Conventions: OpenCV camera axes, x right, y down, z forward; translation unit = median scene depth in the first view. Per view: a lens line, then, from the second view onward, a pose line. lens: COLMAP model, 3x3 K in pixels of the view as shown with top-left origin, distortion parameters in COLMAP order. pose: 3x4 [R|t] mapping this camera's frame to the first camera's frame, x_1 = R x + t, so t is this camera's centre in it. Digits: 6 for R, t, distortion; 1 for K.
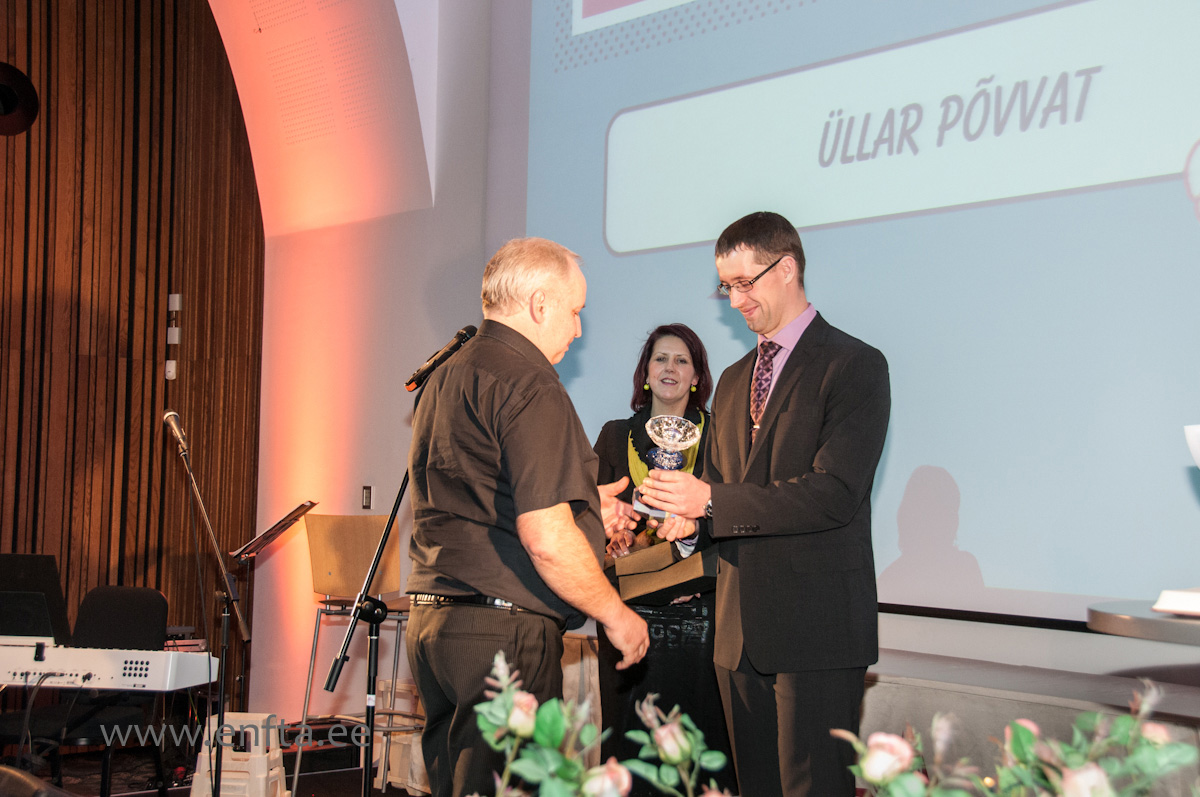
lens RADIAL K [[1735.6, 0, 604.9], [0, 1735.6, 421.0], [0, 0, 1]] dist [0.018531, 1.102919]
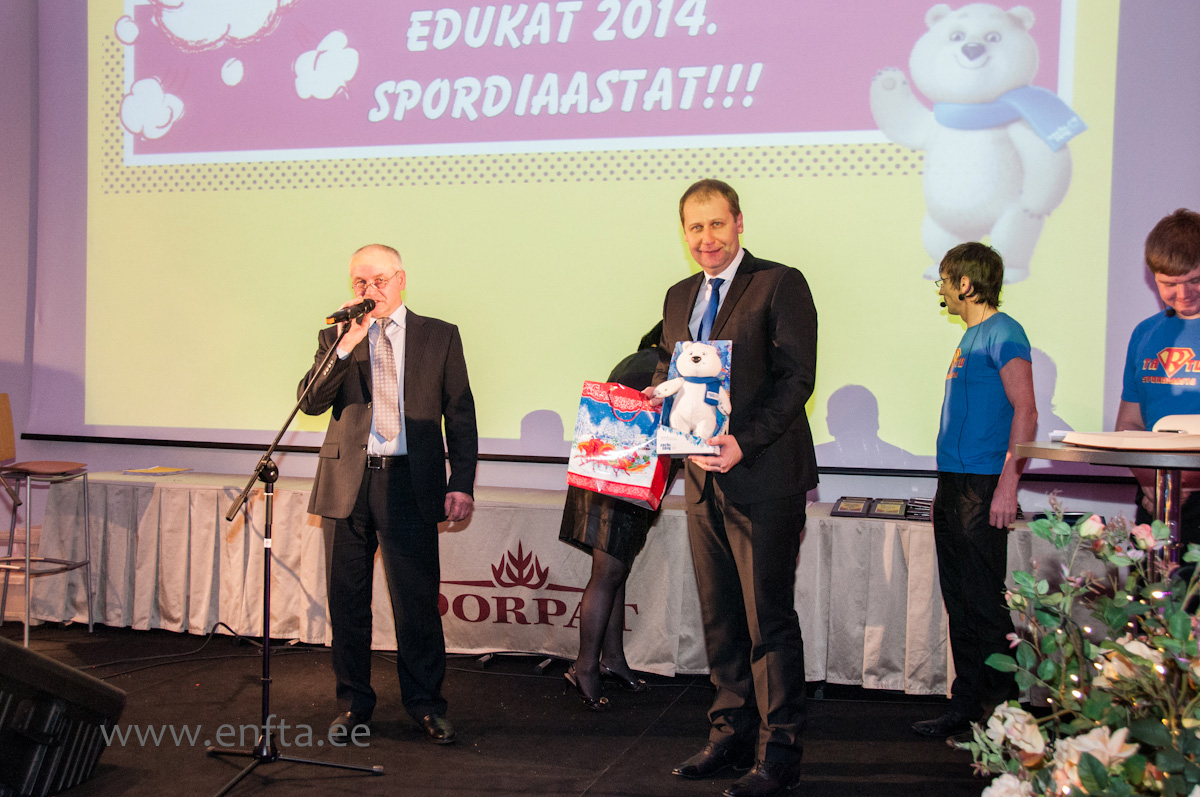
lens RADIAL K [[1278.3, 0, 591.5], [0, 1278.3, 418.0], [0, 0, 1]] dist [-0.042912, 0.227428]
pose [[0.839986, -0.021776, 0.542172, -0.290424], [-0.022330, 0.996961, 0.074639, -0.003284], [-0.542149, -0.074803, 0.836946, 0.067056]]
